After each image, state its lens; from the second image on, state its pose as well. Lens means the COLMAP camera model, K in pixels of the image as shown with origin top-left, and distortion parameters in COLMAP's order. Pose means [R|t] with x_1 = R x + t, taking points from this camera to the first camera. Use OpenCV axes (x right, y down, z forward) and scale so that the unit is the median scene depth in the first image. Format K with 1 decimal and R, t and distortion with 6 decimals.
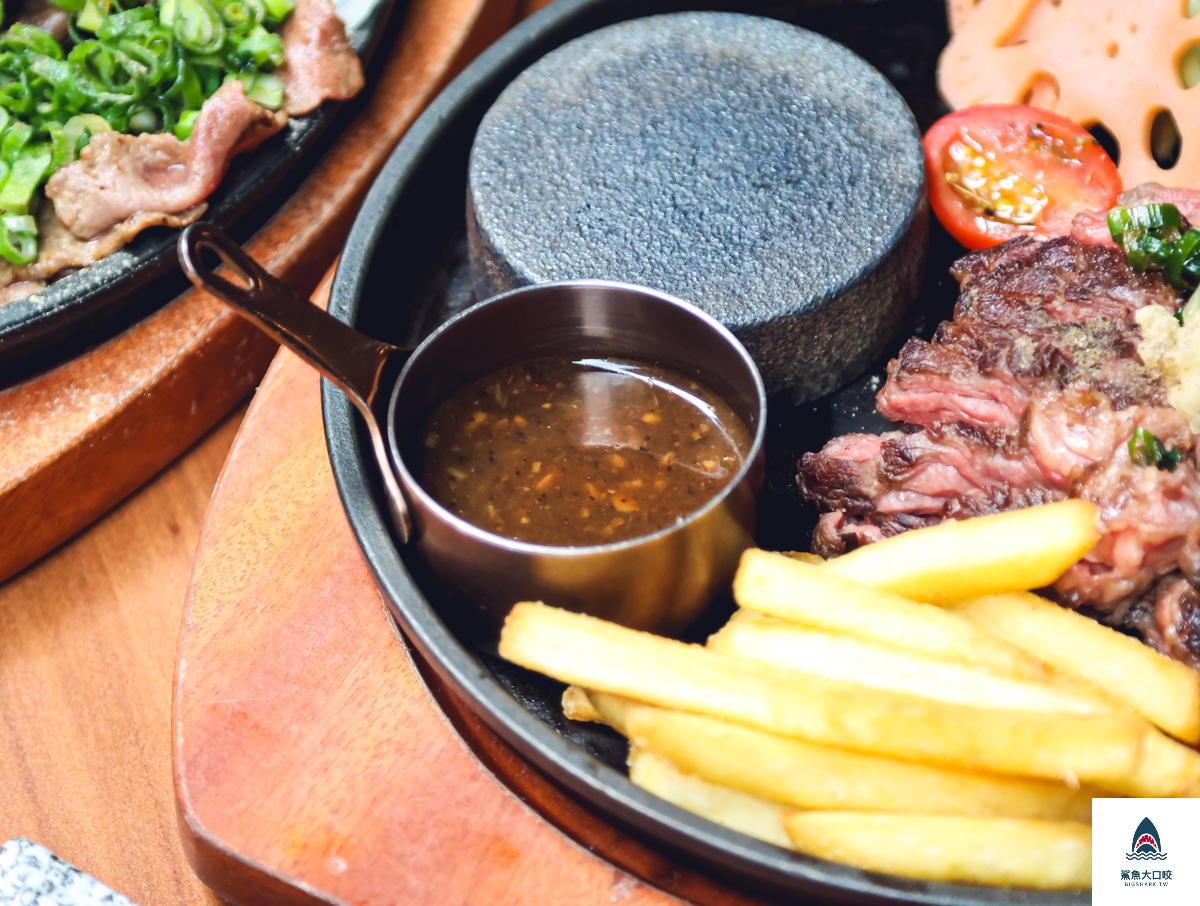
lens RADIAL K [[5227.6, 0, 600.0], [0, 5227.6, 453.0], [0, 0, 1]] dist [0.029383, 0.836959]
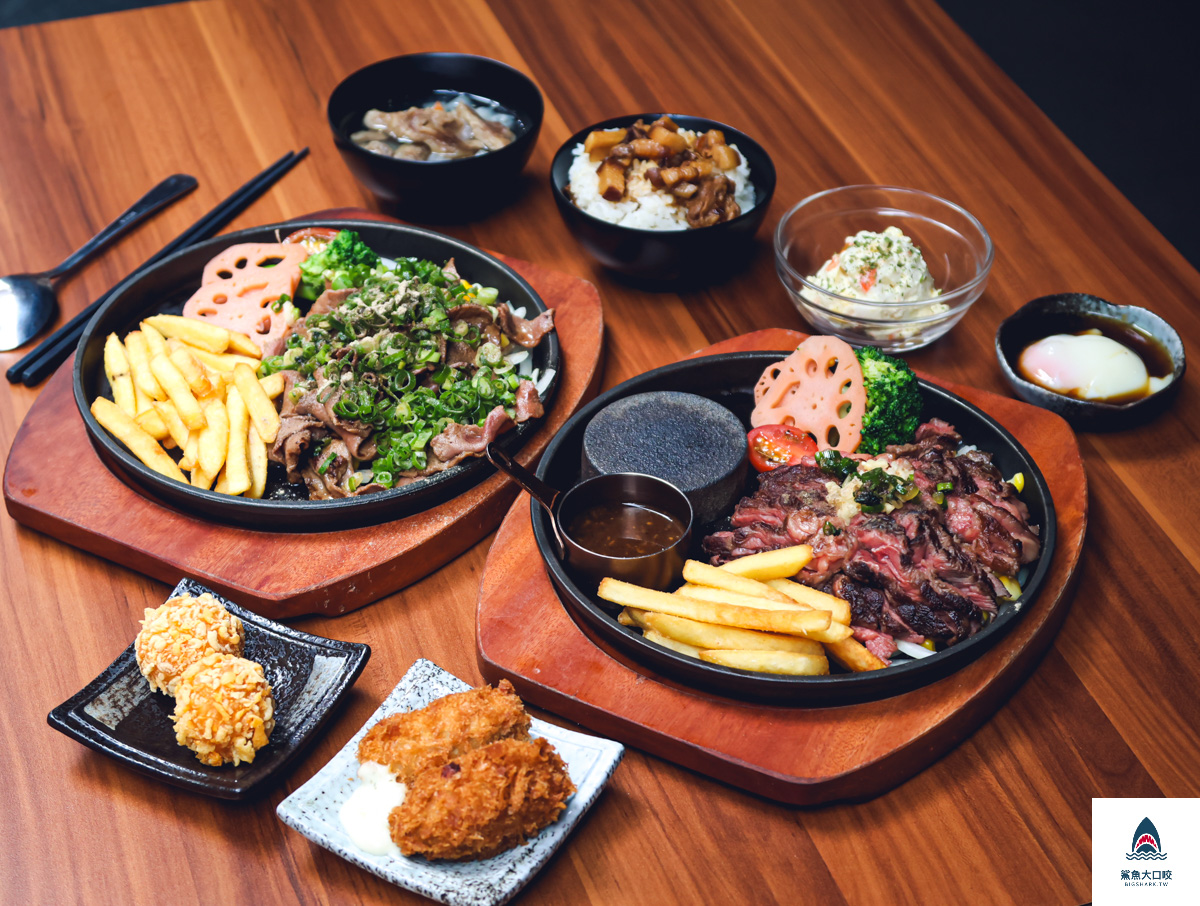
lens RADIAL K [[2259.1, 0, 600.0], [0, 2259.1, 453.0], [0, 0, 1]] dist [0.005923, -0.274802]
pose [[0.999579, 0.022036, 0.018901, -0.040737], [-0.018896, 0.988095, -0.152679, 0.142276], [-0.022040, 0.152257, 0.988095, -0.190292]]
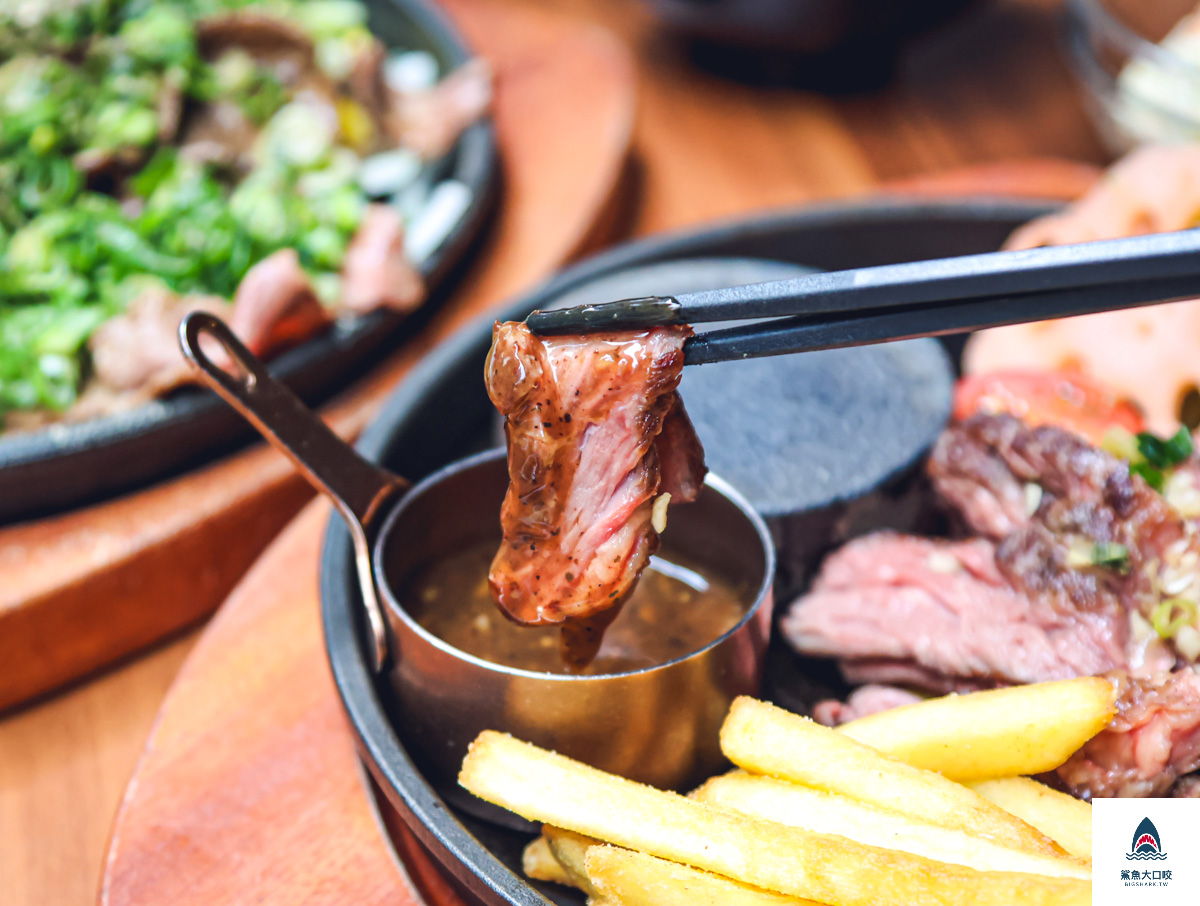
lens RADIAL K [[2981.6, 0, 618.4], [0, 2981.6, 453.2], [0, 0, 1]] dist [0.011702, 0.407489]
pose [[0.994046, 0.098250, -0.047117, 0.027001], [-0.106080, 0.971407, -0.212404, 0.087726], [0.024901, 0.216137, 0.976045, 0.463179]]
